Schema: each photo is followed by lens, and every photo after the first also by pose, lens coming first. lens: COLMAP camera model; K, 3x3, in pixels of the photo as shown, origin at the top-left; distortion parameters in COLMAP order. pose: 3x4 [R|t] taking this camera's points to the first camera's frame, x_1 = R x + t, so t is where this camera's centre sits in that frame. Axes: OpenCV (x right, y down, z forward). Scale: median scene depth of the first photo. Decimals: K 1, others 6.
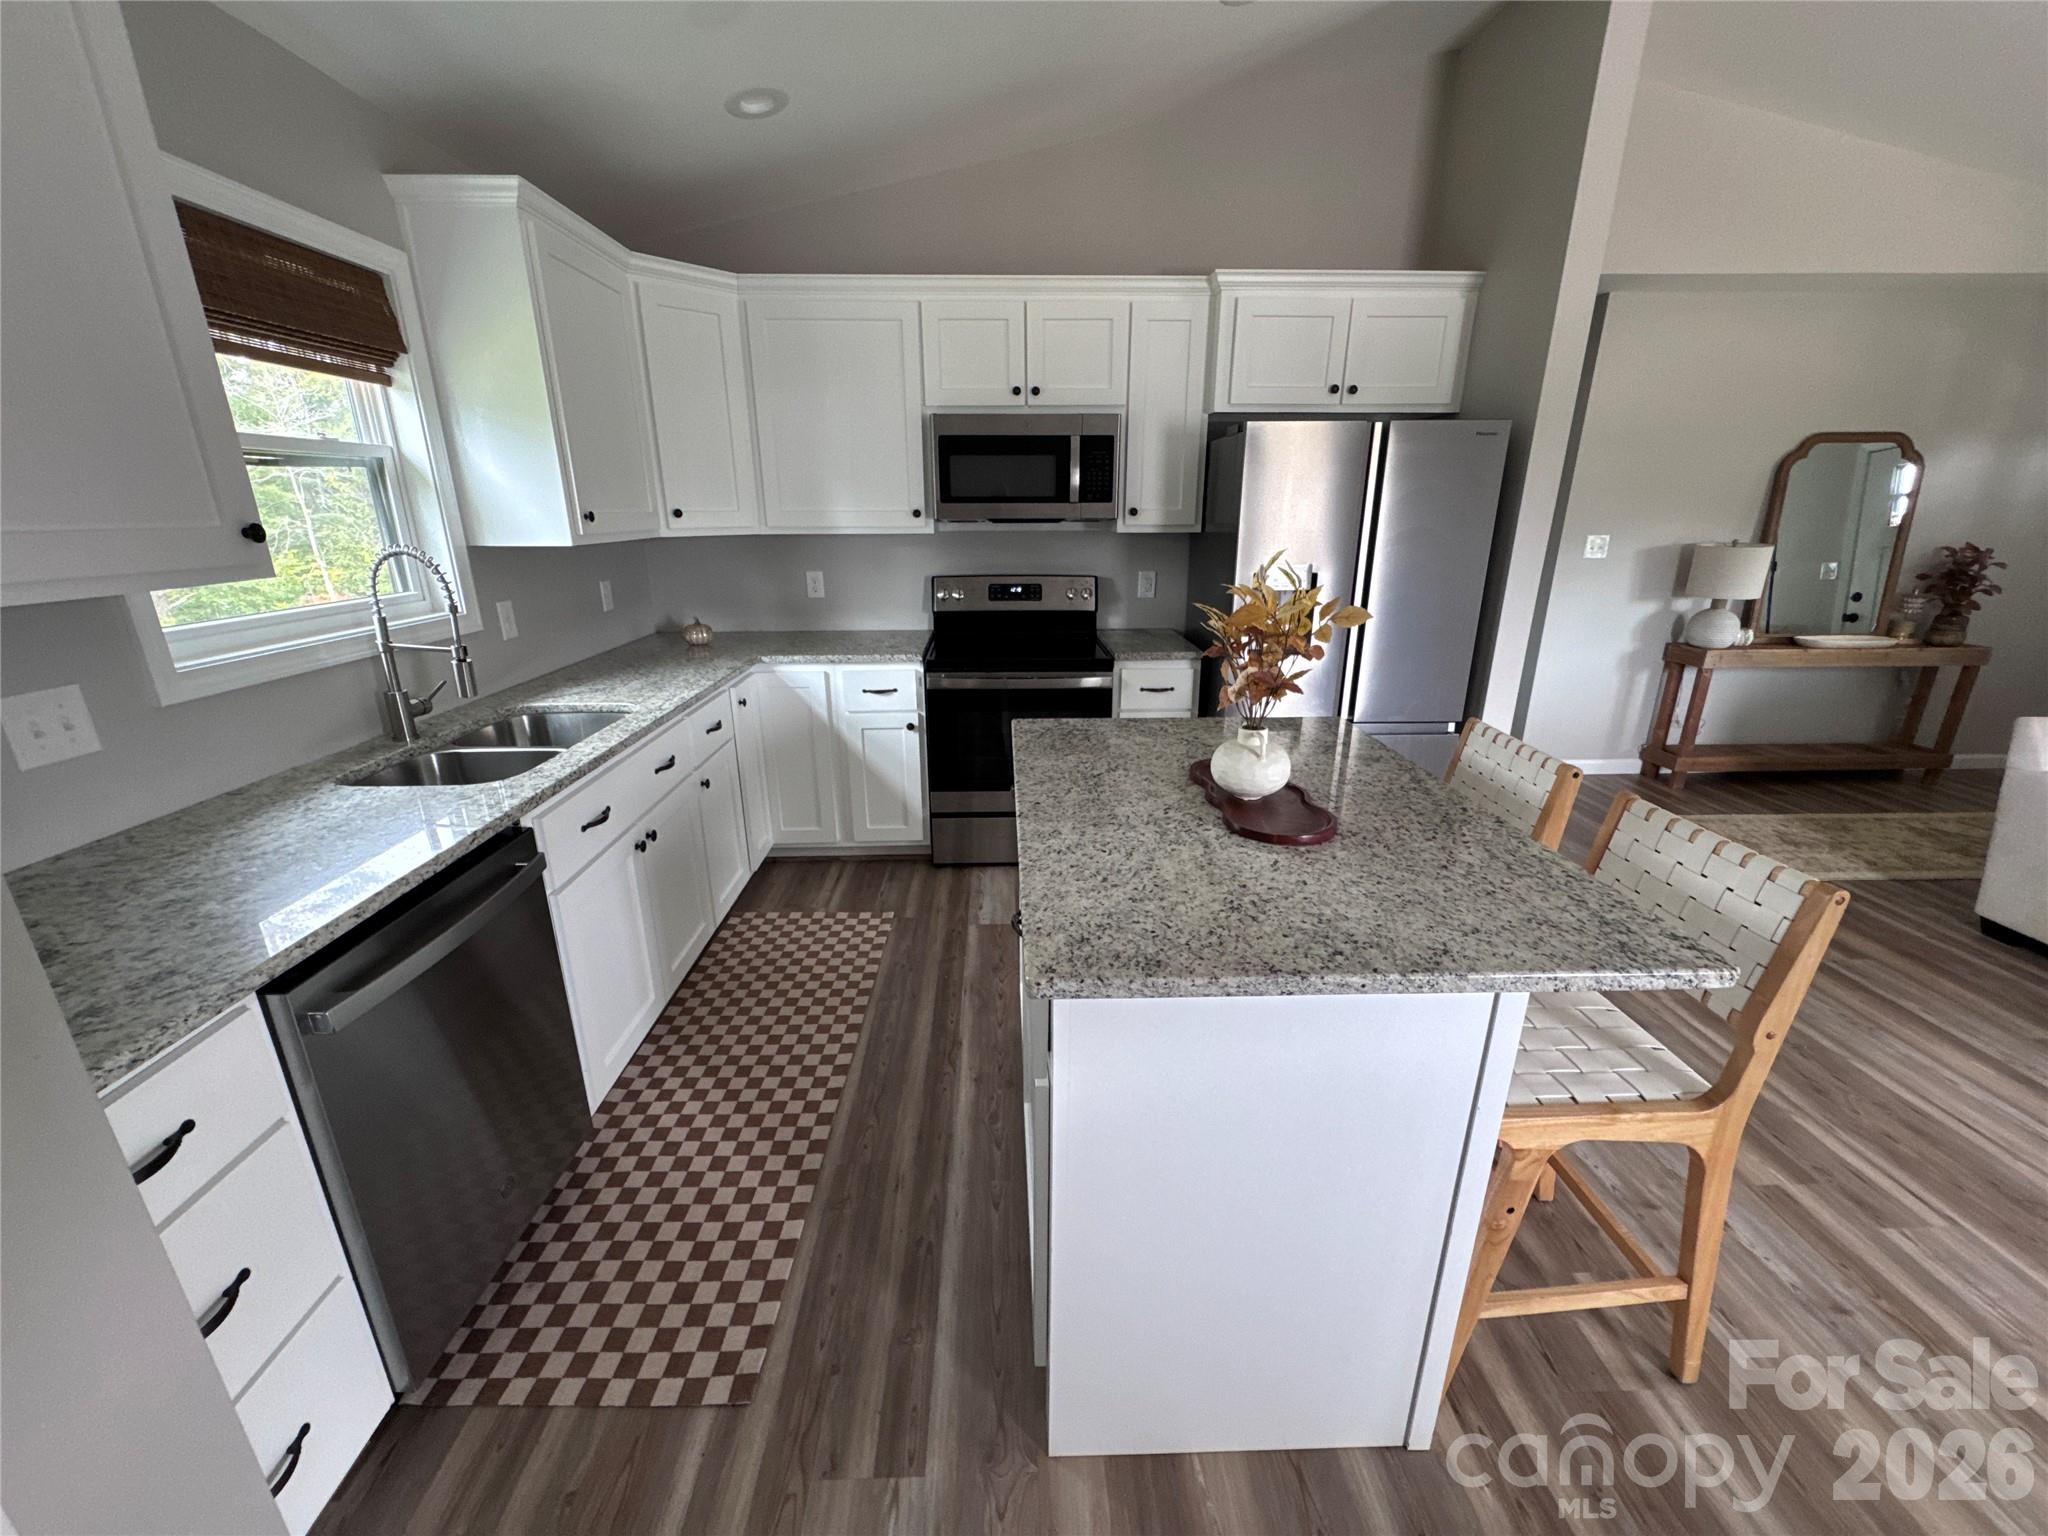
lens RADIAL K [[813.0, 0, 1023.7], [0, 813.0, 768.5], [0, 0, 1]] dist [-0.001090, 0.000123]
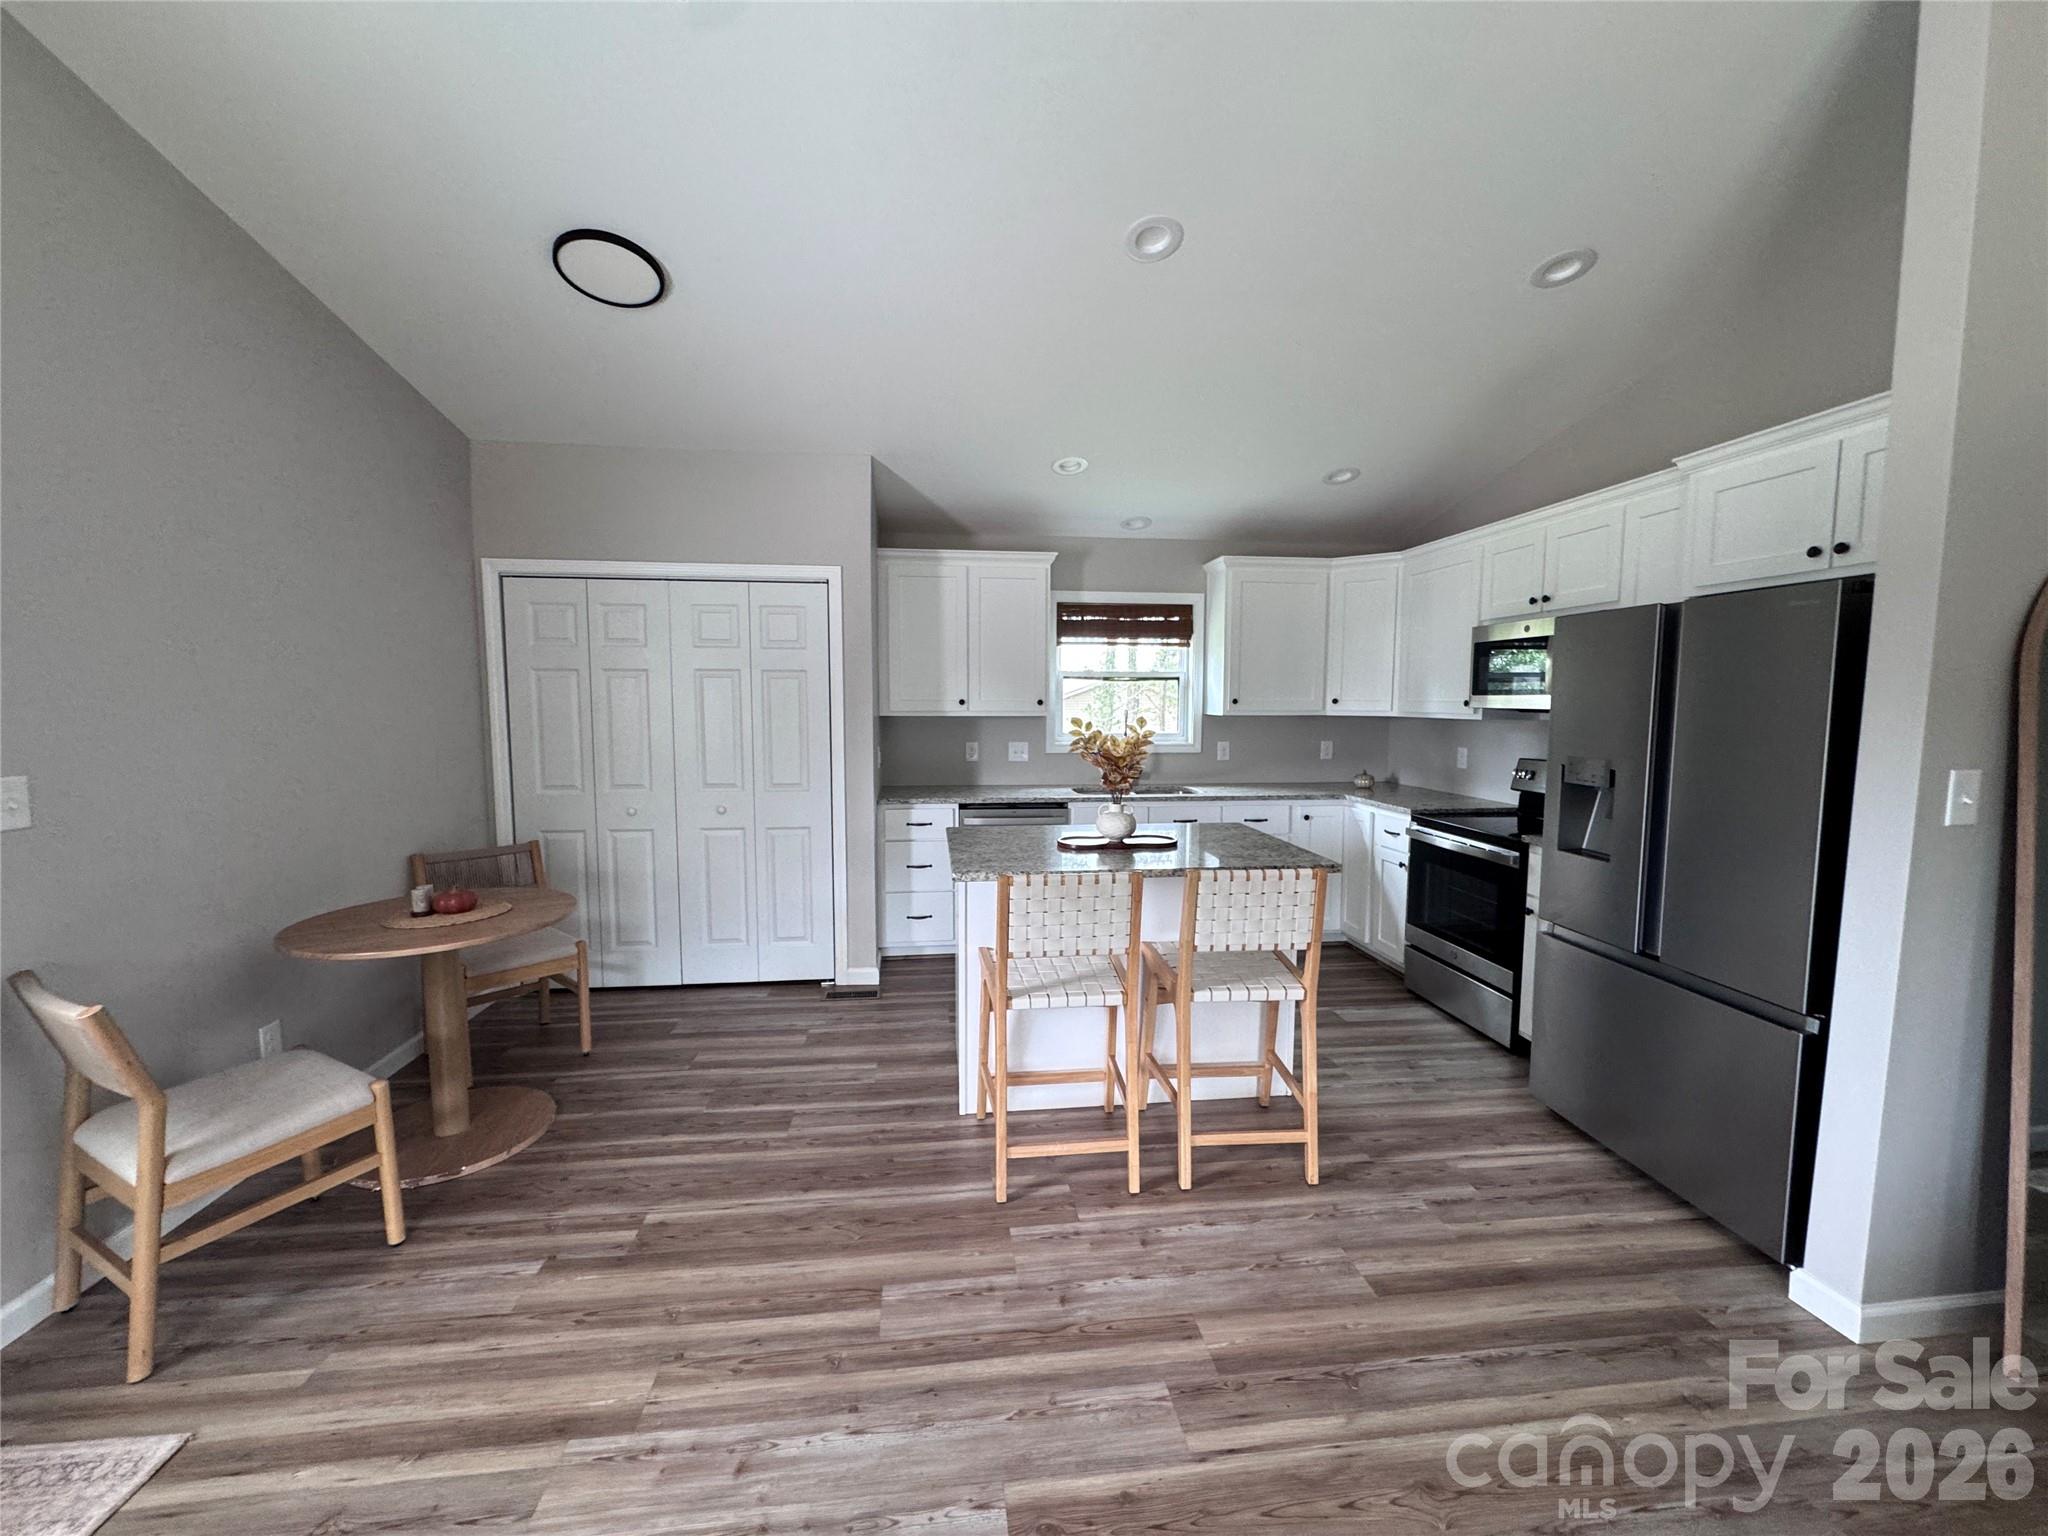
lens RADIAL K [[813.0, 0, 1021.8], [0, 813.0, 767.2], [0, 0, 1]] dist [-0.001090, 0.000123]
pose [[0.089392, 0.086856, -0.992202, 1.627107], [-0.312444, 0.948350, 0.054868, -0.125802], [0.945721, 0.305103, 0.111912, 0.404888]]
